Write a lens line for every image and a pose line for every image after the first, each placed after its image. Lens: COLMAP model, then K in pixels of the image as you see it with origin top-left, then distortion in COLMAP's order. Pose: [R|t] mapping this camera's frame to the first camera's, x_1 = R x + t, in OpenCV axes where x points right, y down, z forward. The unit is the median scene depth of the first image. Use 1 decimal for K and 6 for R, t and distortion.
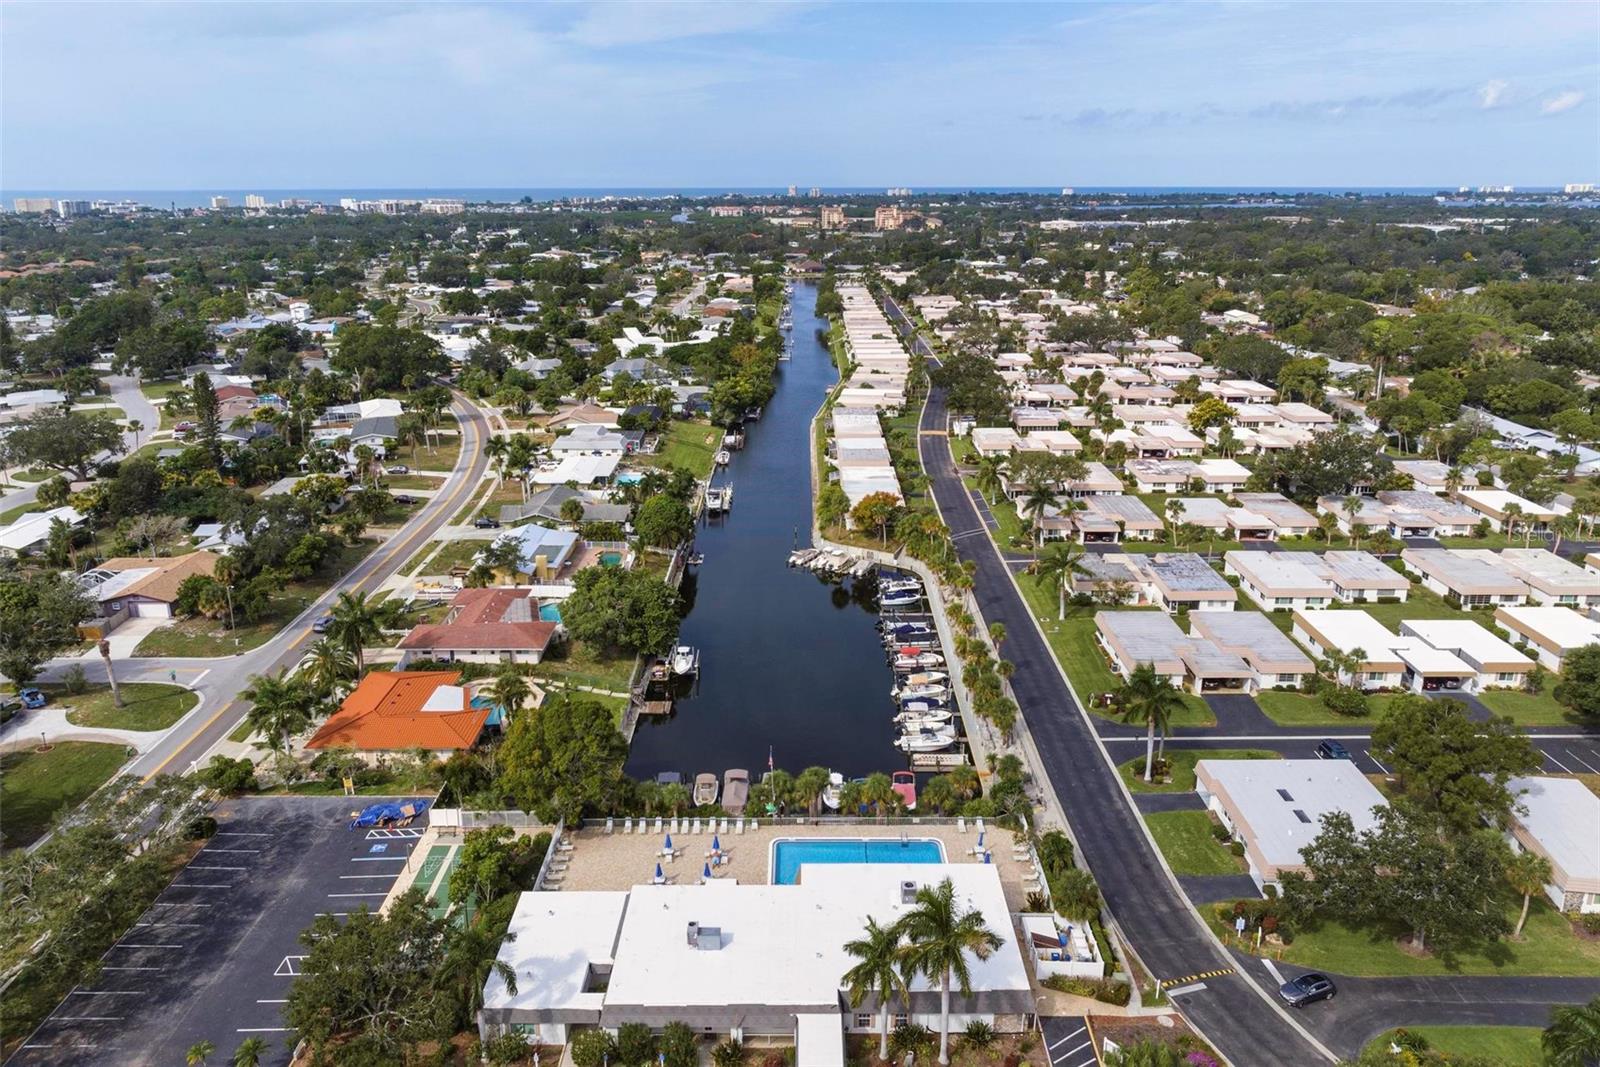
lens RADIAL K [[1123.0, 0, 810.8], [0, 1123.0, 514.3], [0, 0, 1]] dist [0.002037, -0.001291]
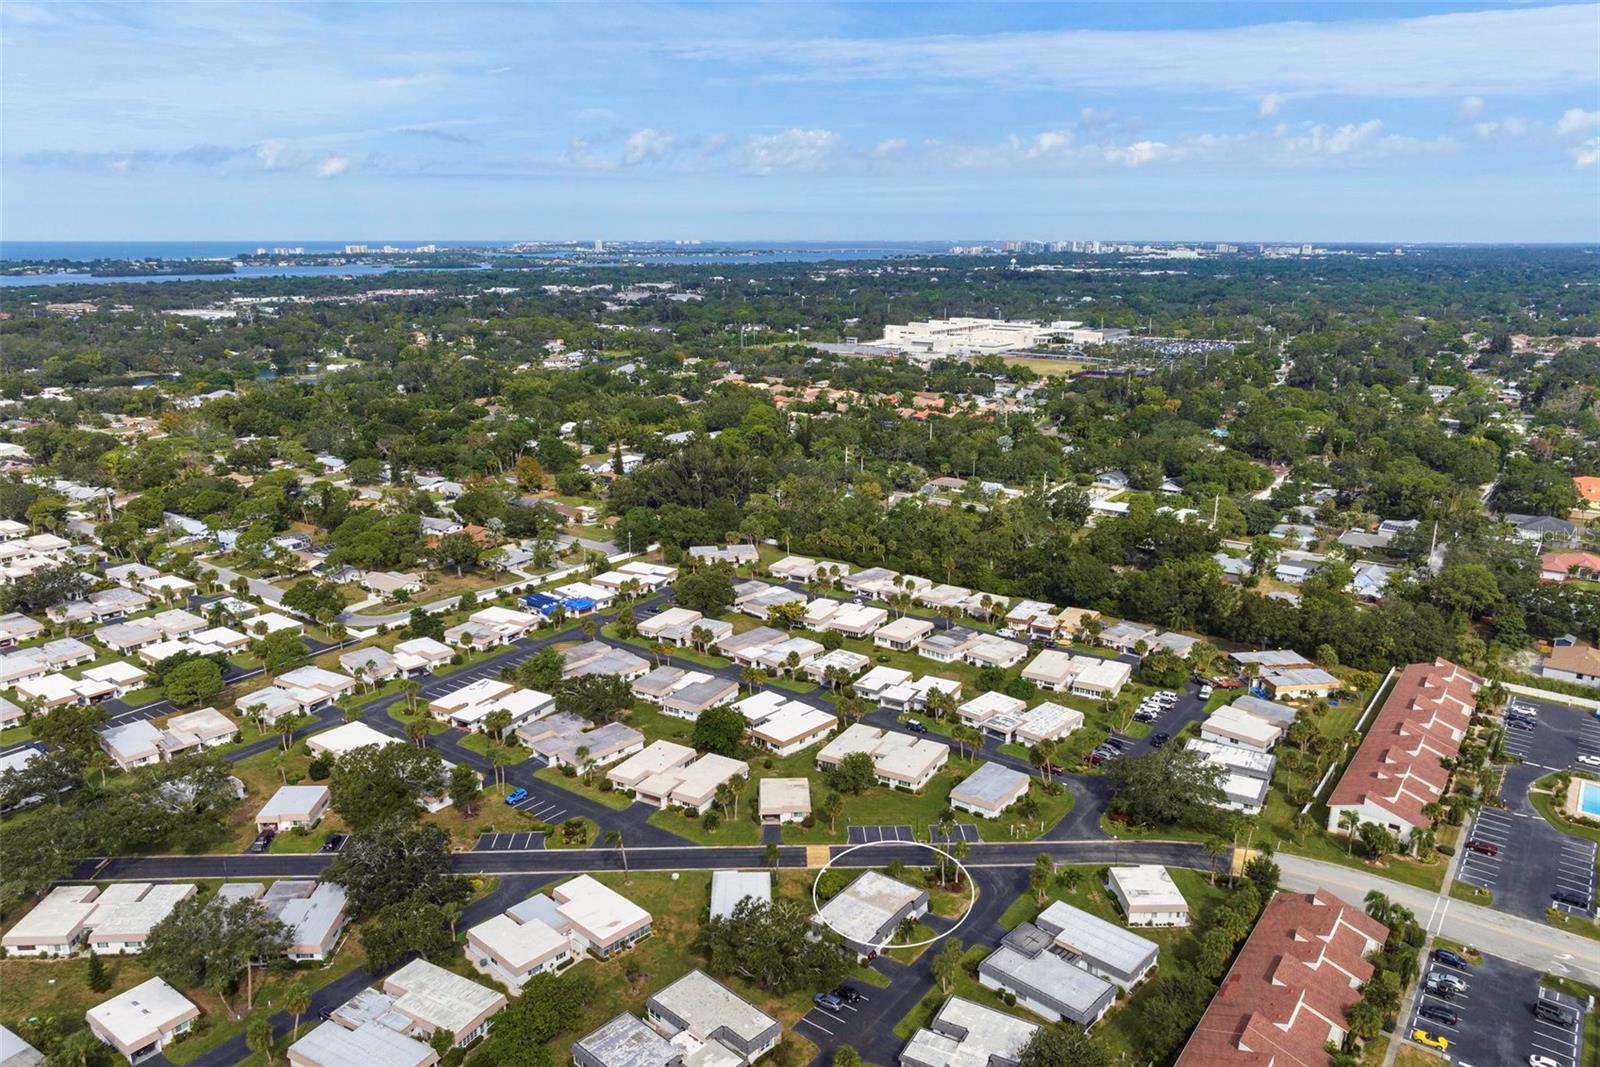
lens RADIAL K [[1123.0, 0, 810.8], [0, 1123.0, 514.3], [0, 0, 1]] dist [0.002037, -0.001291]
pose [[0.588080, -0.195143, 0.784908, -0.132197], [0.226575, 0.971348, 0.071738, -0.014799], [-0.776419, 0.135653, 0.615445, -0.862254]]
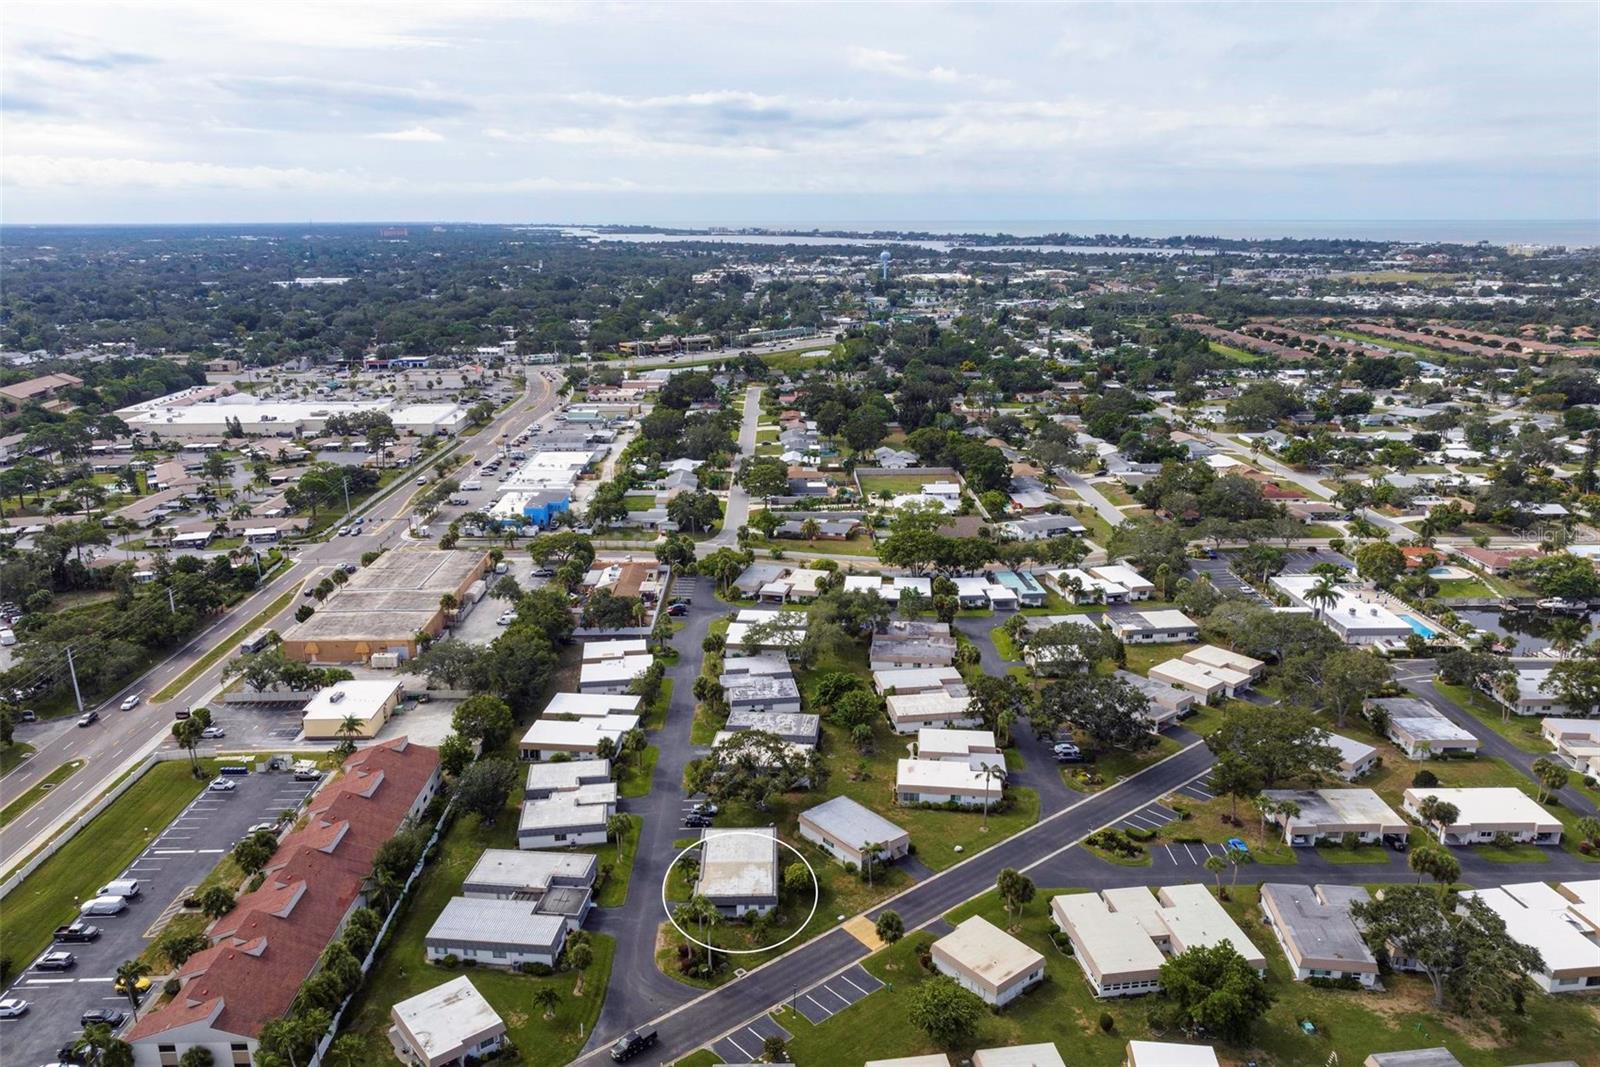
lens RADIAL K [[1123.0, 0, 810.8], [0, 1123.0, 514.3], [0, 0, 1]] dist [0.002037, -0.001291]
pose [[0.008604, 0.261981, -0.965035, 1.375431], [-0.280517, 0.926951, 0.249142, -0.111757], [0.959810, 0.268565, 0.081466, -0.358585]]
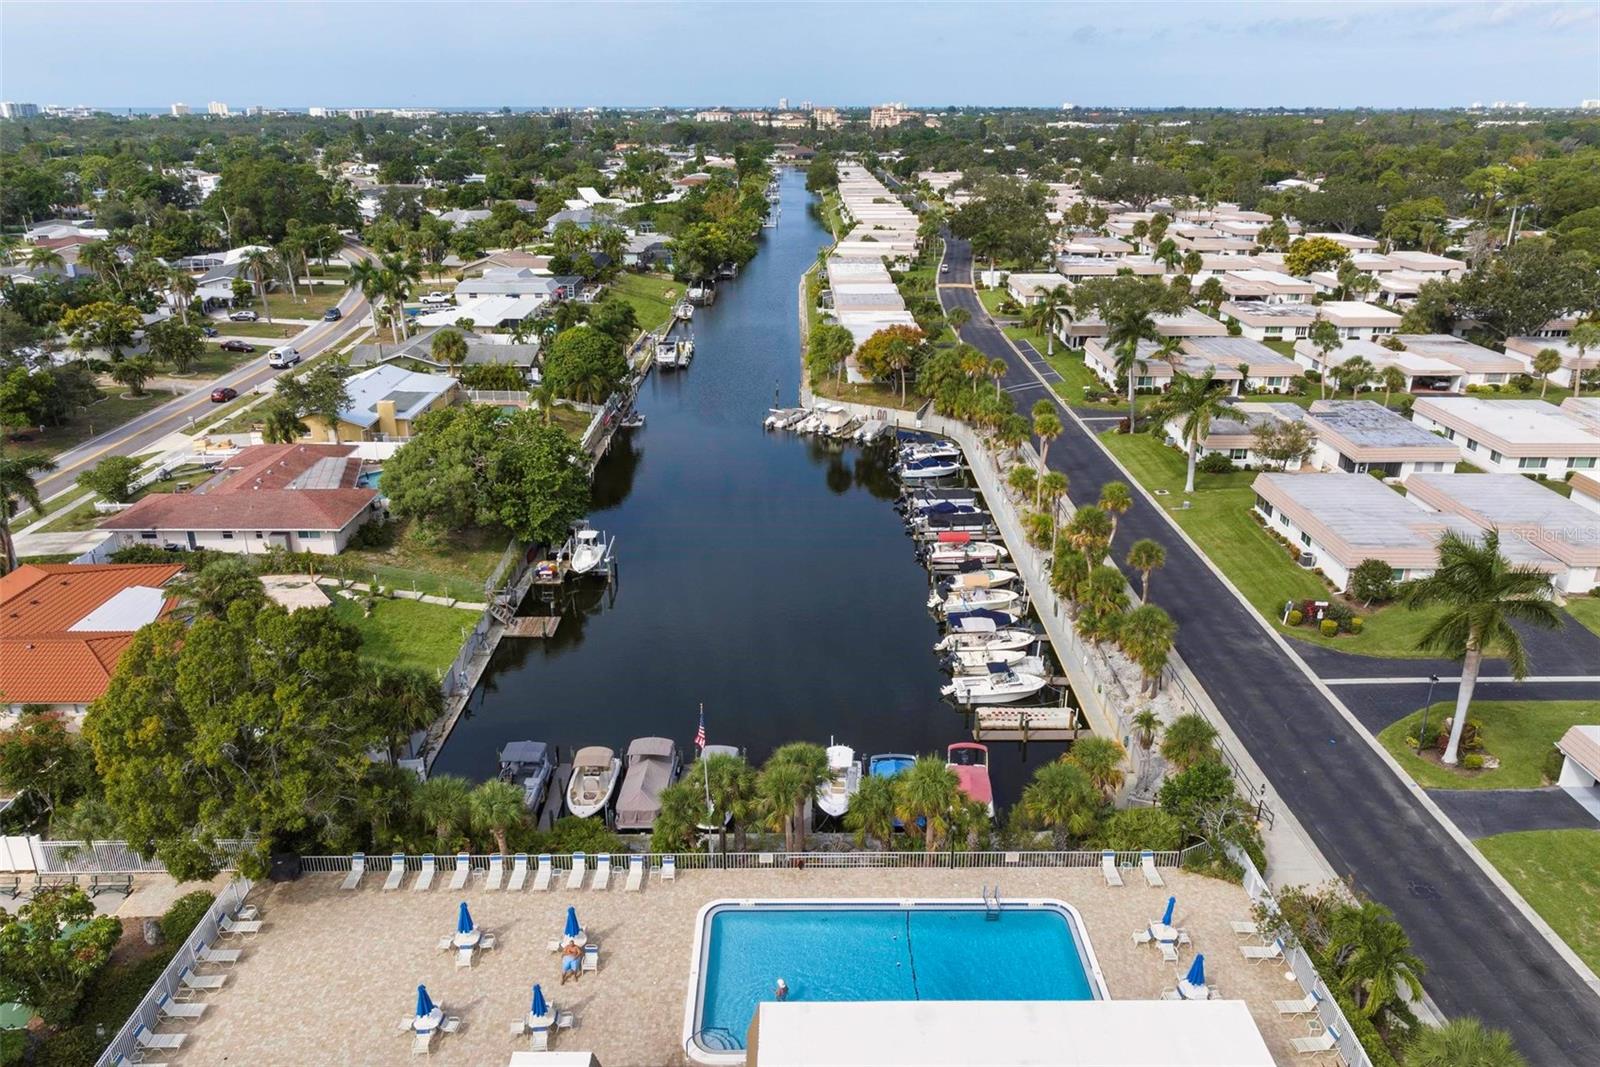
lens RADIAL K [[1123.0, 0, 810.8], [0, 1123.0, 514.3], [0, 0, 1]] dist [0.002037, -0.001291]
pose [[0.999974, -0.000258, 0.007240, 0.003325], [-0.000187, 0.998111, 0.061434, 0.056832], [-0.007242, -0.061434, 0.998085, 0.306475]]
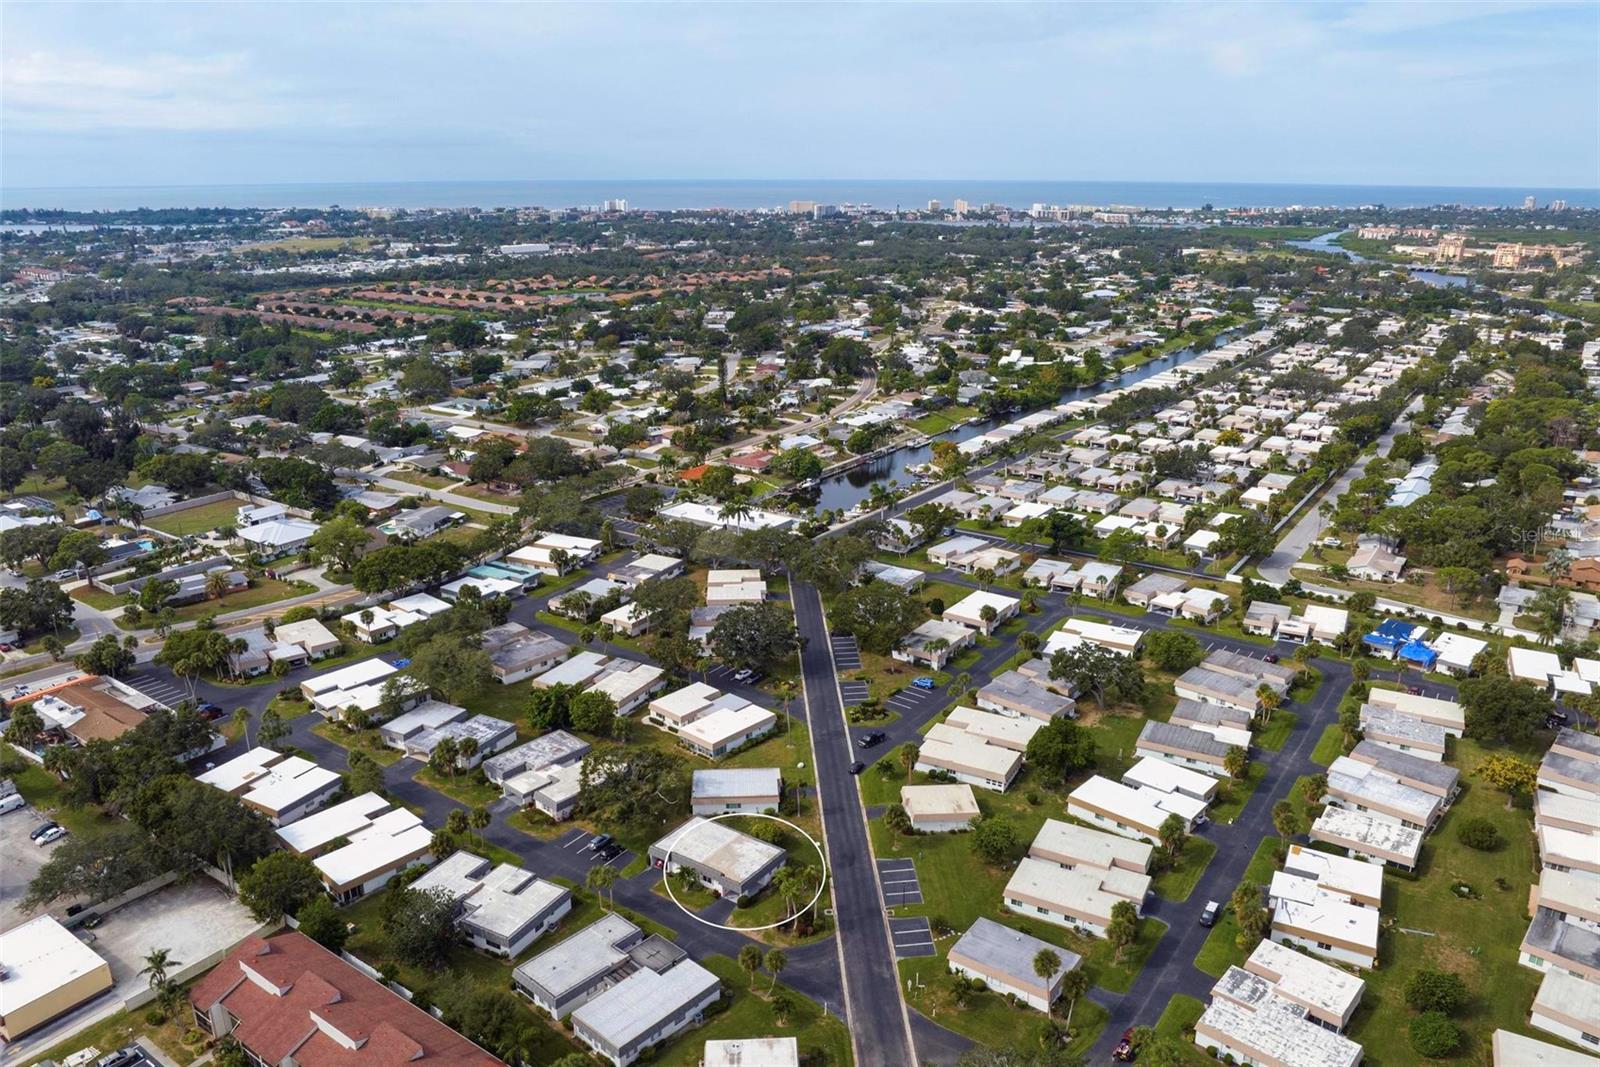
lens RADIAL K [[1173.0, 0, 800.0], [0, 1173.0, 533.5], [0, 0, 1]] dist [-0.037685, -0.001049]
pose [[0.817524, 0.173868, -0.549022, 1.121765], [-0.165782, 0.984033, 0.064771, 0.055411], [0.551517, 0.038066, 0.833295, -1.049454]]
